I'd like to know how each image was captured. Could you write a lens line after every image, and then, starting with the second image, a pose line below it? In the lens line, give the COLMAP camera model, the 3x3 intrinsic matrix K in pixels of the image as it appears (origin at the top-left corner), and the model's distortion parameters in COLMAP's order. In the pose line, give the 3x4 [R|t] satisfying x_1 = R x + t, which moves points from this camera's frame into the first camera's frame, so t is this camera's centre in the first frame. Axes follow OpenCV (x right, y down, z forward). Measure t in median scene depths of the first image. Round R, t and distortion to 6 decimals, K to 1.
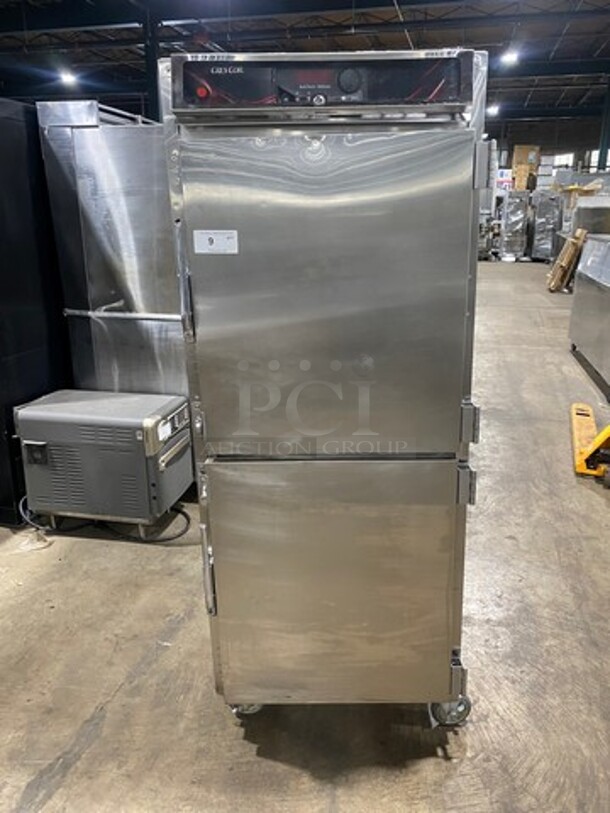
lens RADIAL K [[596.2, 0, 305.0], [0, 596.2, 406.5], [0, 0, 1]] dist [0.011047, 0.004412]
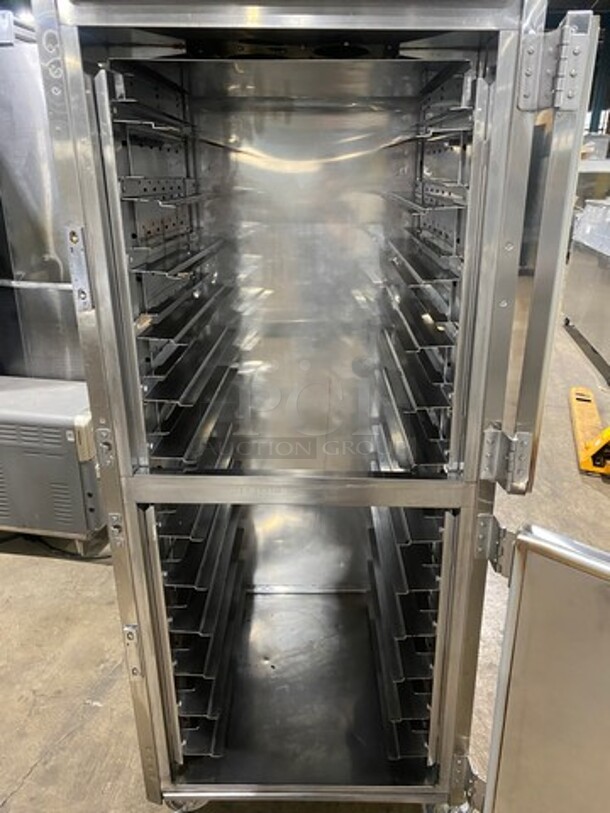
lens RADIAL K [[596.2, 0, 305.0], [0, 596.2, 406.5], [0, 0, 1]] dist [0.011047, 0.004412]
pose [[0.999364, 0.005500, 0.035234, 0.014253], [-0.007486, 0.998374, 0.056507, -0.039424], [-0.034866, -0.056735, 0.997780, 0.167369]]
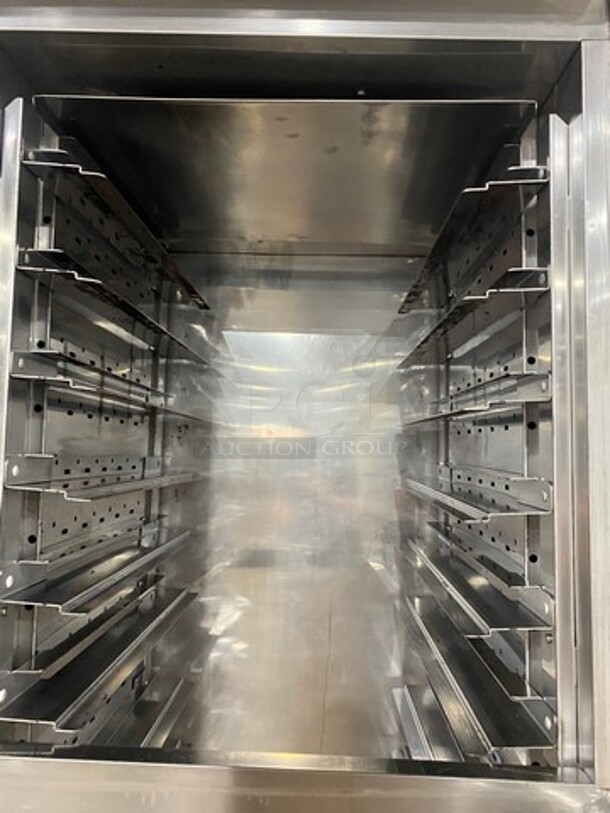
lens RADIAL K [[596.2, 0, 305.0], [0, 596.2, 406.5], [0, 0, 1]] dist [0.011047, 0.004412]
pose [[0.998559, 0.047382, 0.025194, 0.038289], [-0.034219, 0.923852, -0.381218, -0.173608], [-0.041338, 0.379806, 0.924142, 0.566127]]
